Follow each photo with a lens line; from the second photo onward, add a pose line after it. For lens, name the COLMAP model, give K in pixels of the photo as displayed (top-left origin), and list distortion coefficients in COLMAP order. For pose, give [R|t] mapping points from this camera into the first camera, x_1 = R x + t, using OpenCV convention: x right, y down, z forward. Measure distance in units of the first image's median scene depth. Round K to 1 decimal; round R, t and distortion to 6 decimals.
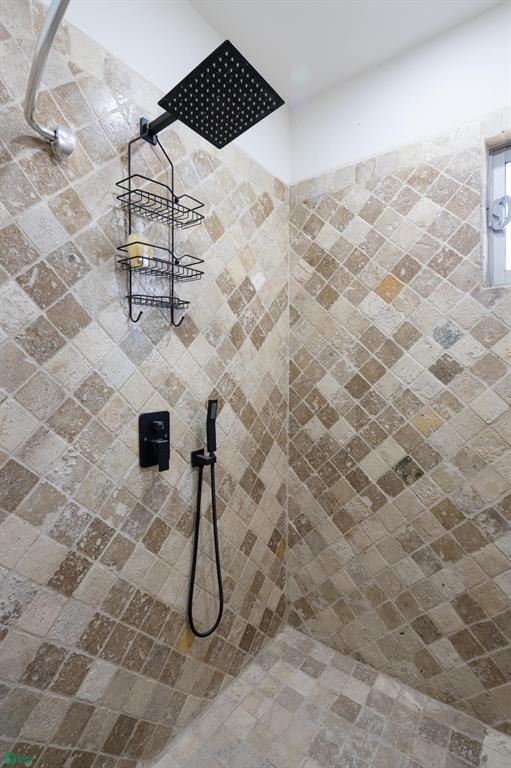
lens RADIAL K [[372.0, 0, 254.3], [0, 372.0, 389.3], [0, 0, 1]] dist [0.000183, -0.002583]
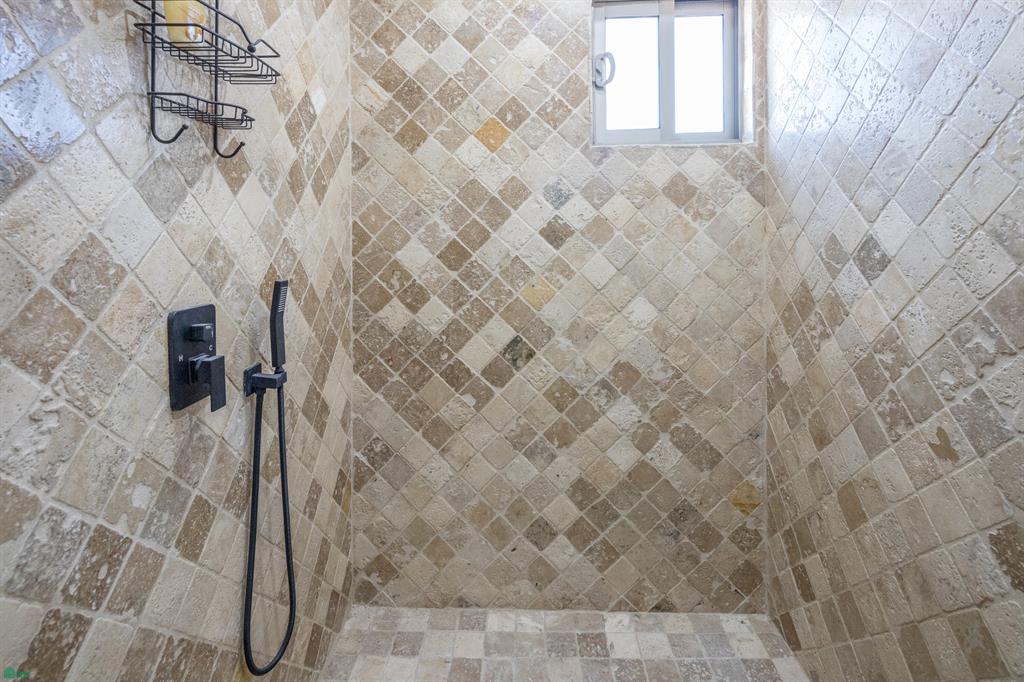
lens RADIAL K [[496.0, 0, 510.7], [0, 496.0, 261.5], [0, 0, 1]] dist [0.000183, -0.002583]
pose [[0.813209, -0.034229, 0.580964, -0.258159], [0.039388, 0.999217, 0.003737, 0.006605], [-0.580637, 0.019844, 0.813921, 0.094715]]
